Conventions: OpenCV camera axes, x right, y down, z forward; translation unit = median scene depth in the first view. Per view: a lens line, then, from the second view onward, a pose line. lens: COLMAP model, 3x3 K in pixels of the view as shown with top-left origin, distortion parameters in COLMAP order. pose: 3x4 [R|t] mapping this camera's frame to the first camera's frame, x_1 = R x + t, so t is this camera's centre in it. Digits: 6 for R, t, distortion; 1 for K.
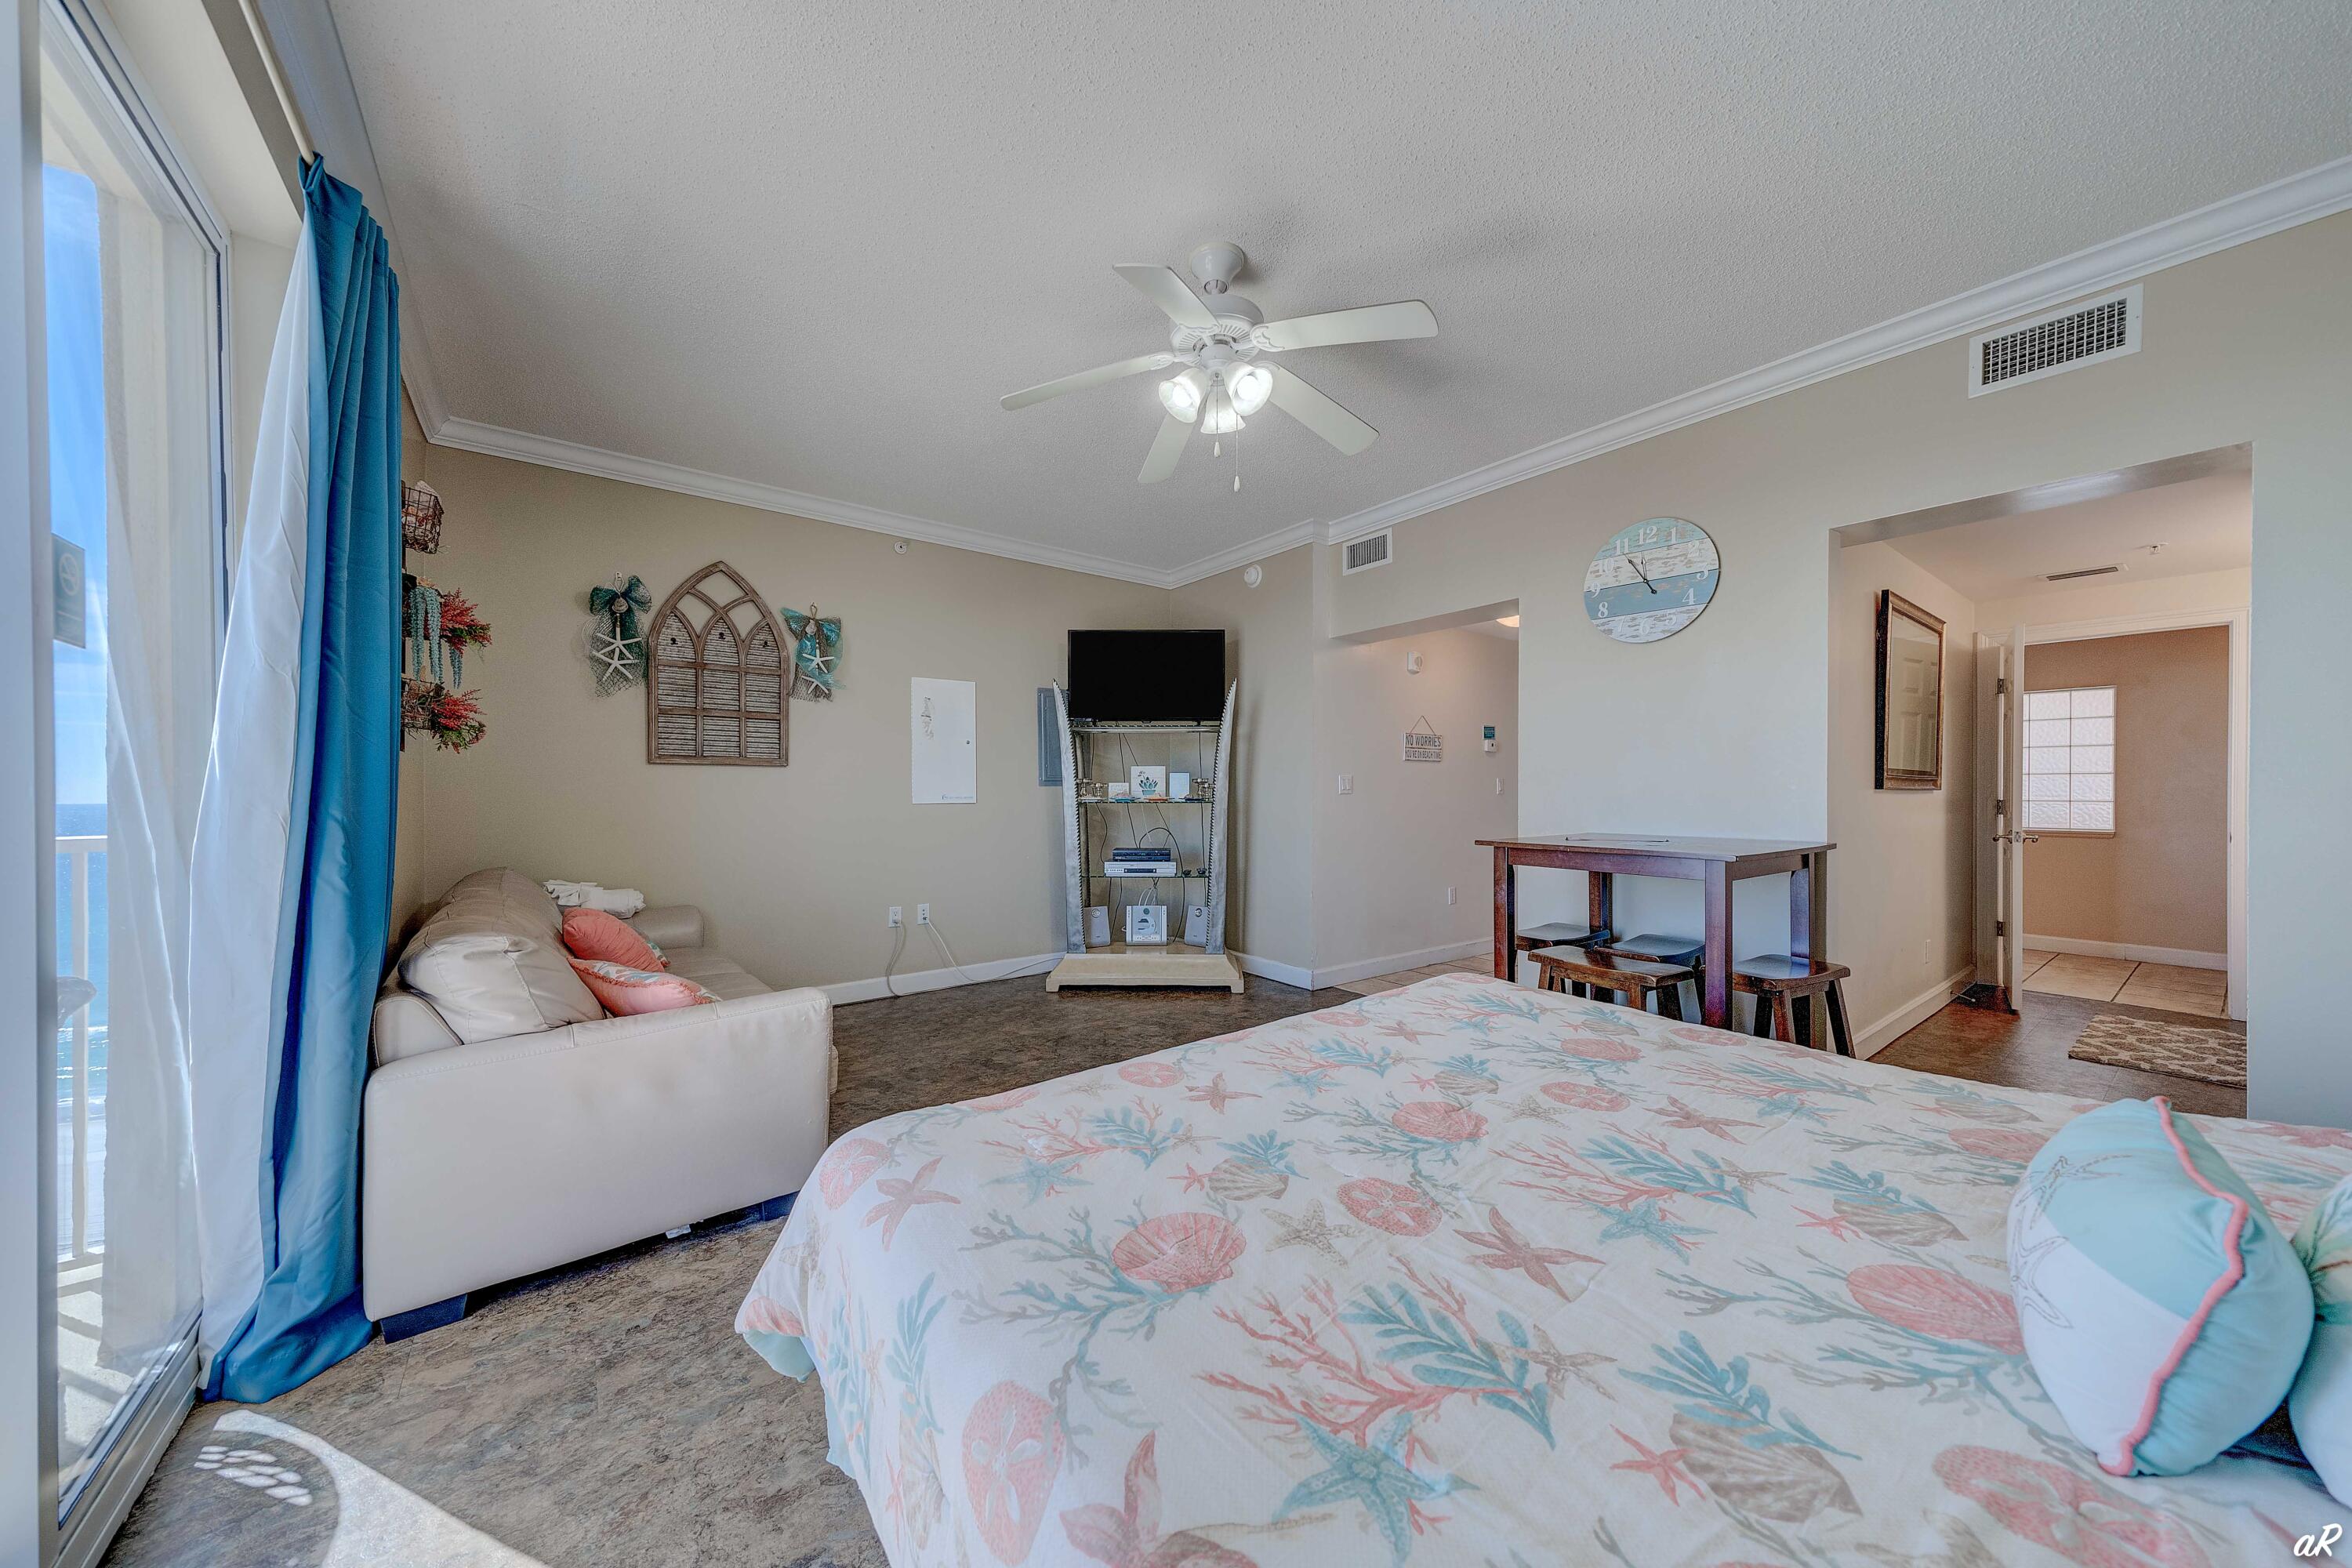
lens RADIAL K [[797.8, 0, 1168.2], [0, 797.8, 791.1], [0, 0, 1]] dist [0.026510, -0.000019]
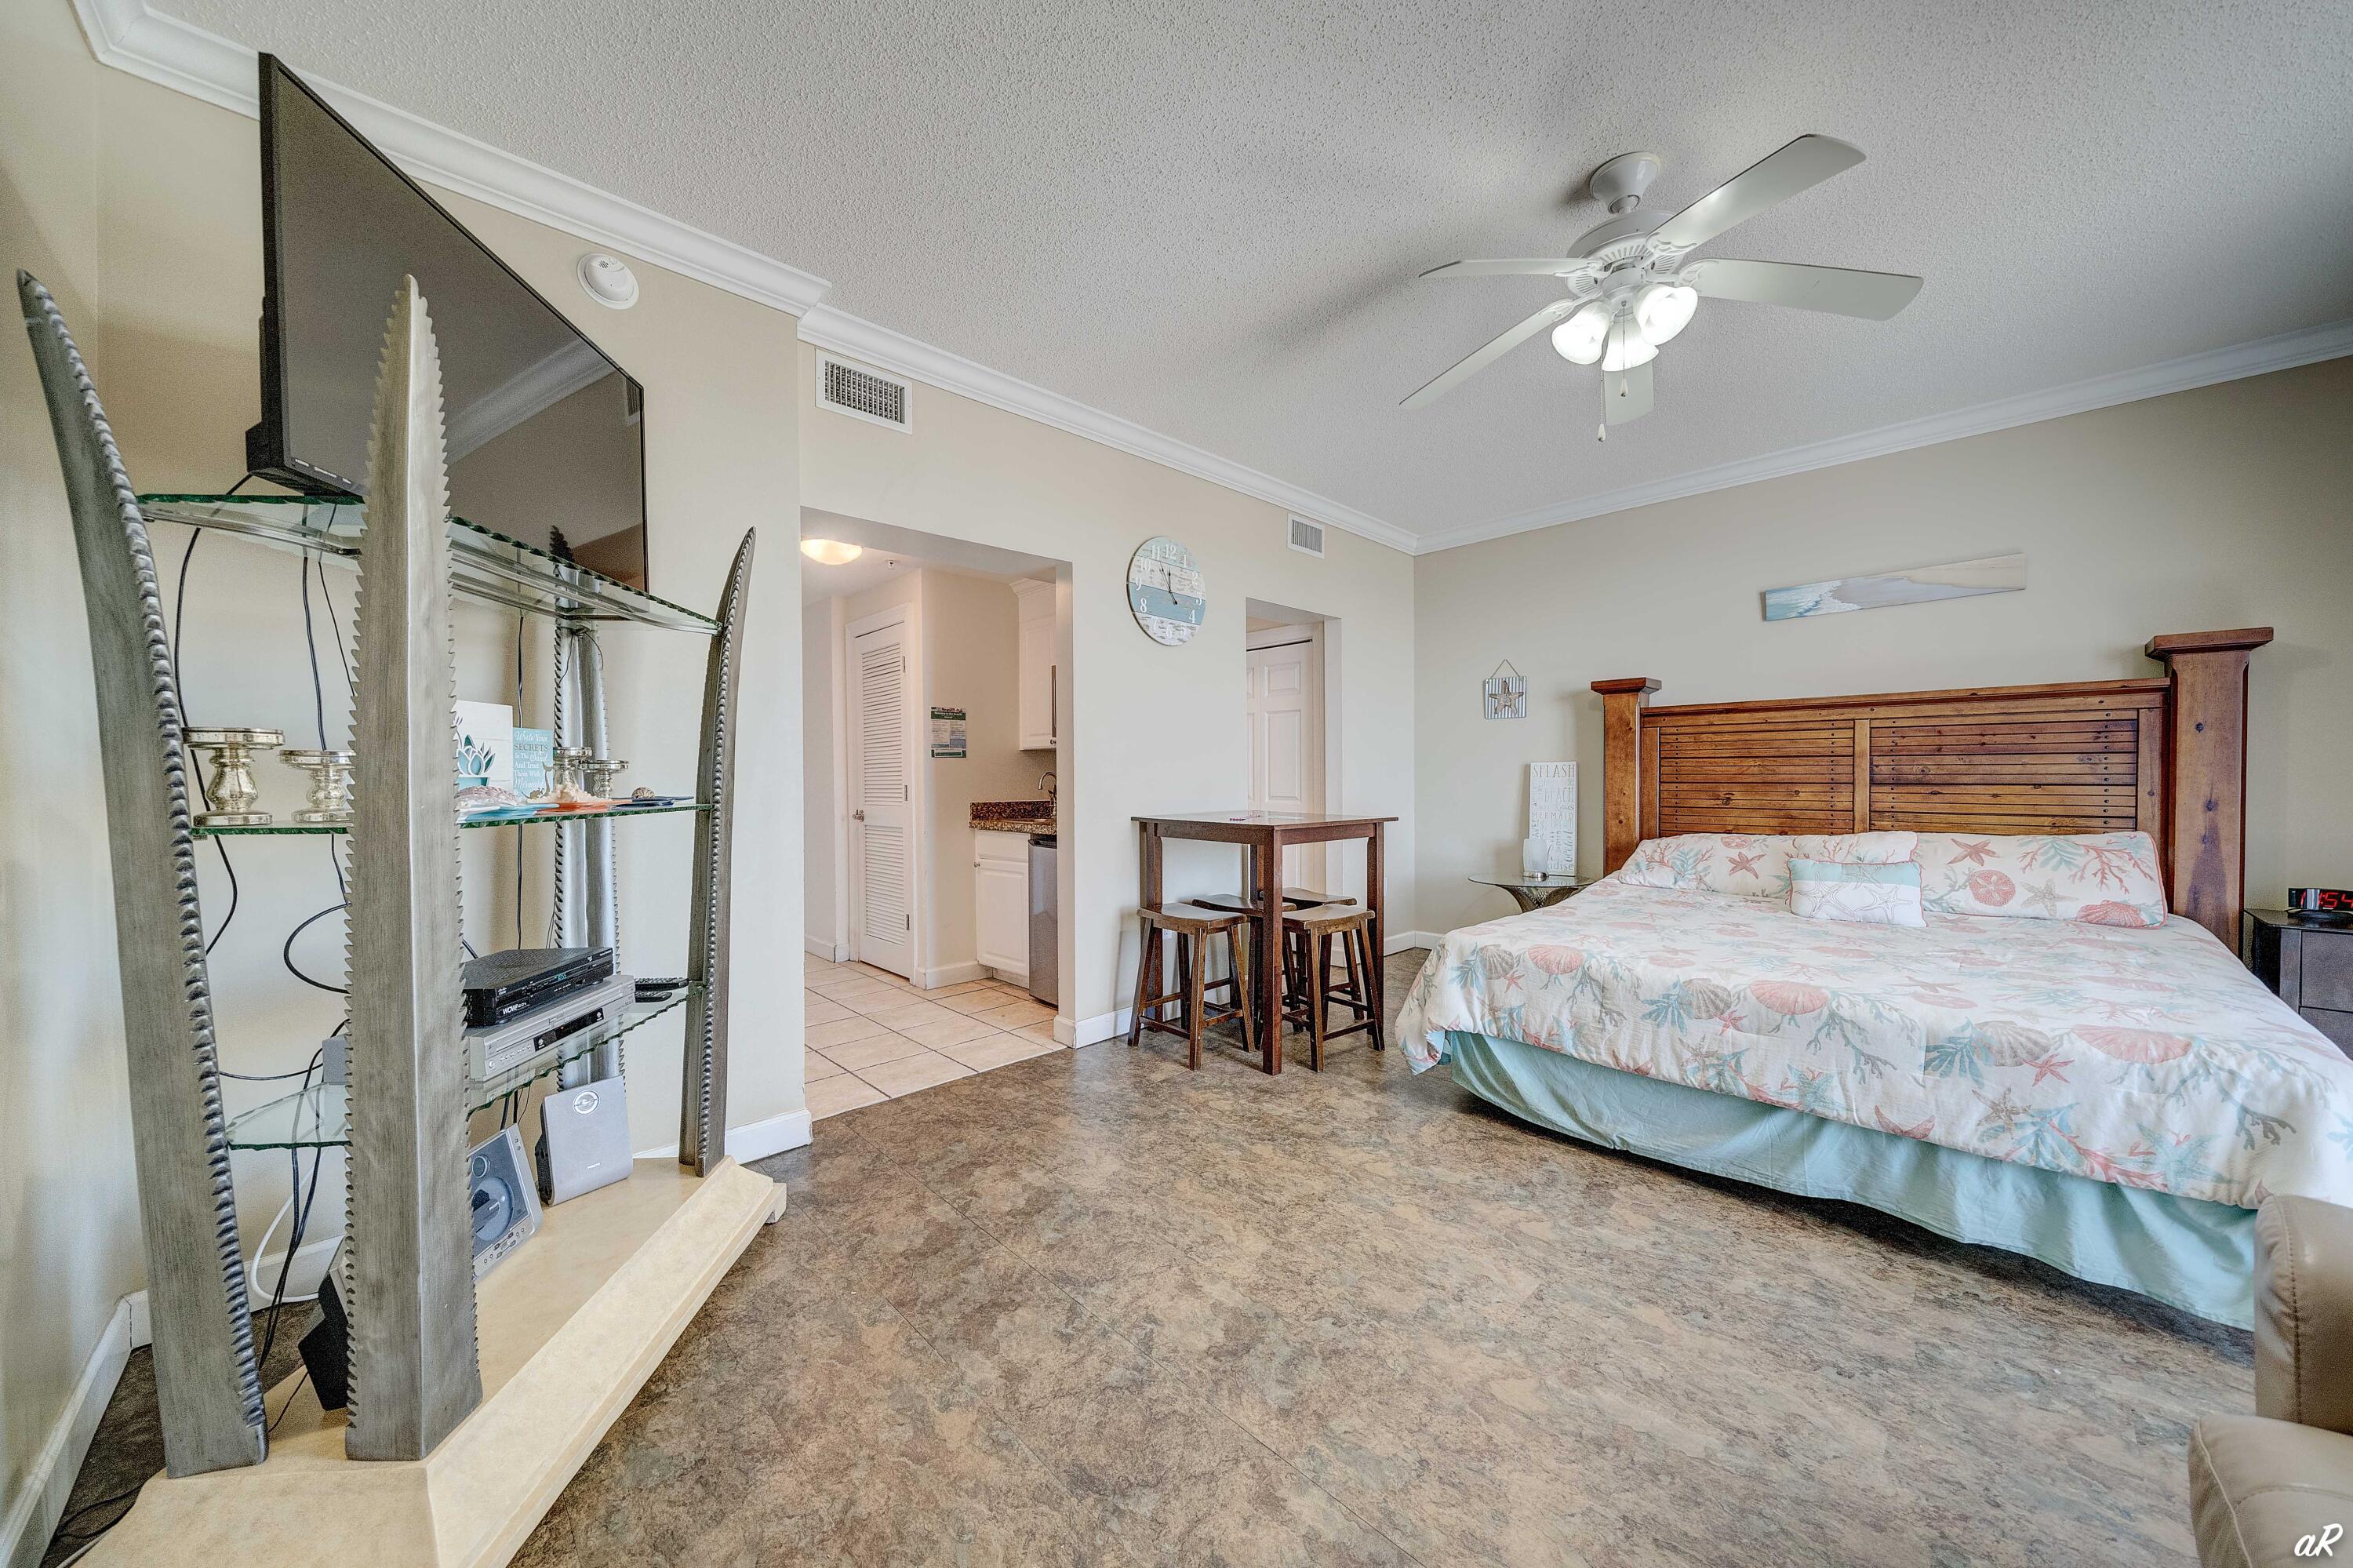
lens RADIAL K [[814.5, 0, 1160.9], [0, 814.5, 786.3], [0, 0, 1]] dist [-0.006513, -0.000036]
pose [[-0.112209, -0.011899, 0.993613, -0.435890], [0.006925, 0.999895, 0.012756, -0.000382], [-0.993660, 0.008312, -0.112115, 0.906391]]
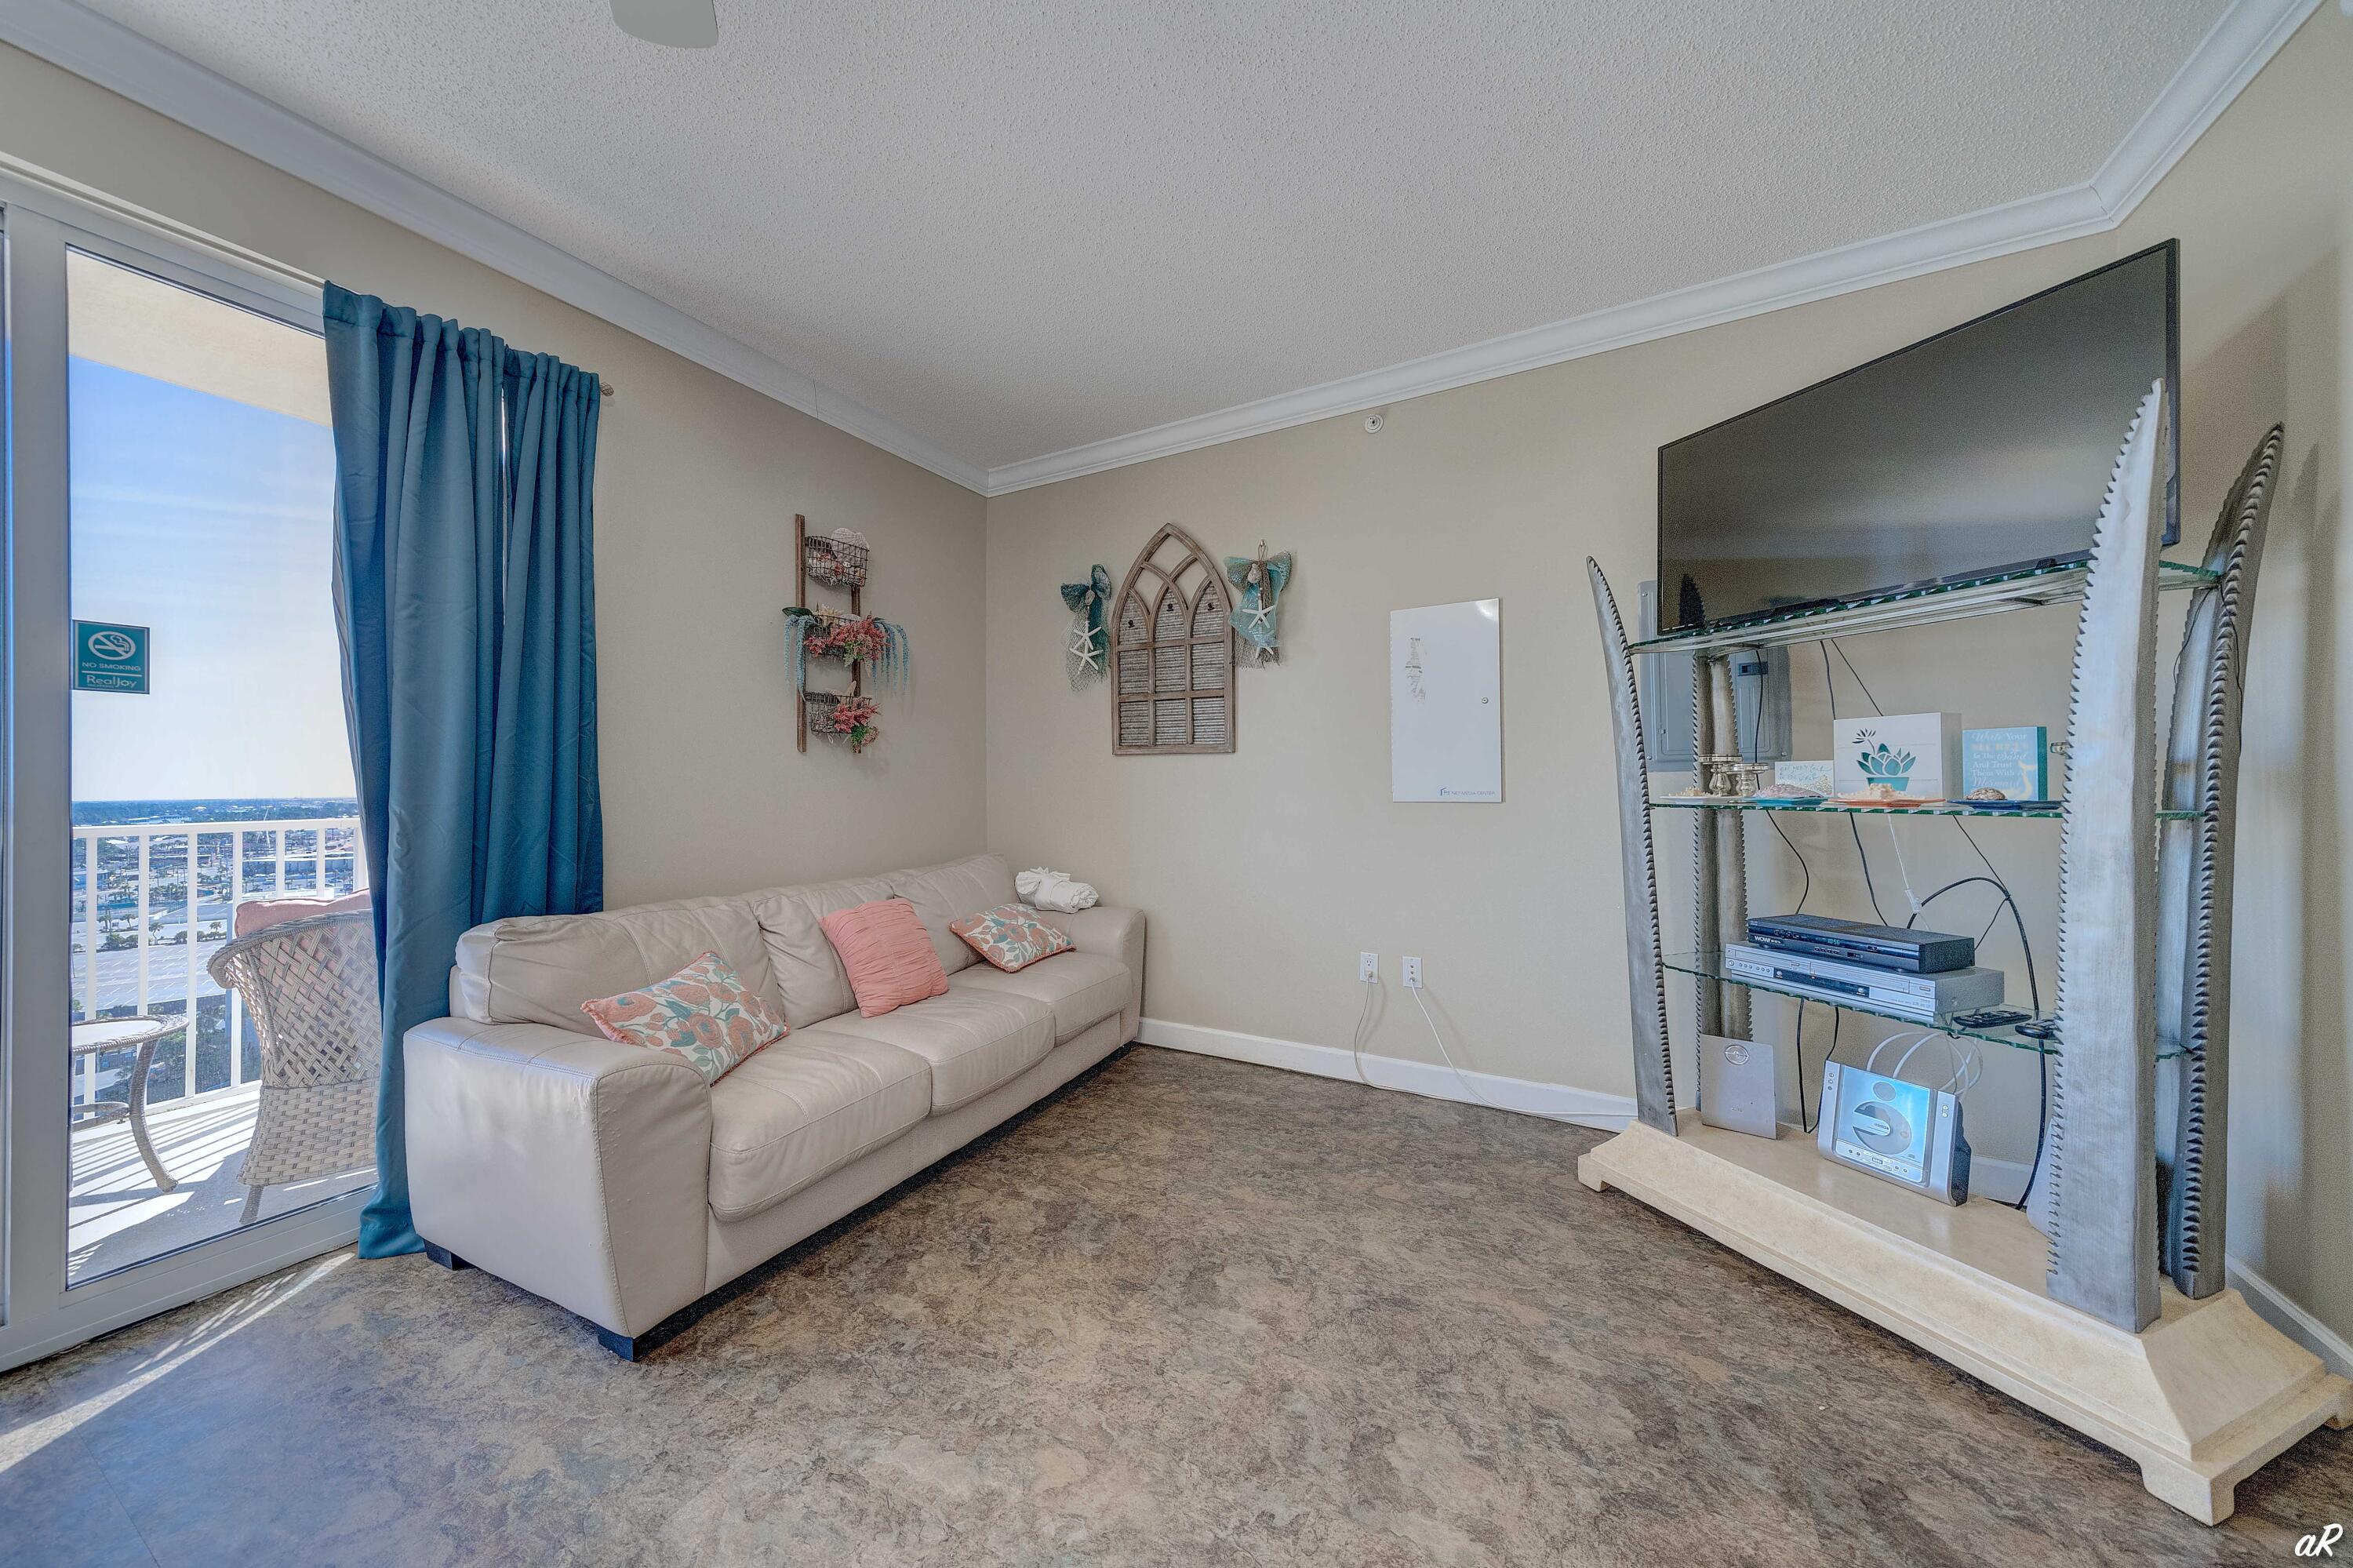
lens RADIAL K [[795.2, 0, 1167.2], [0, 795.2, 777.0], [0, 0, 1]] dist [0.021615, -0.000106]
pose [[0.405673, -0.009765, -0.913966, 0.227049], [0.005113, 0.999952, -0.008414, -0.000090], [0.914004, -0.001260, 0.405703, 0.614923]]
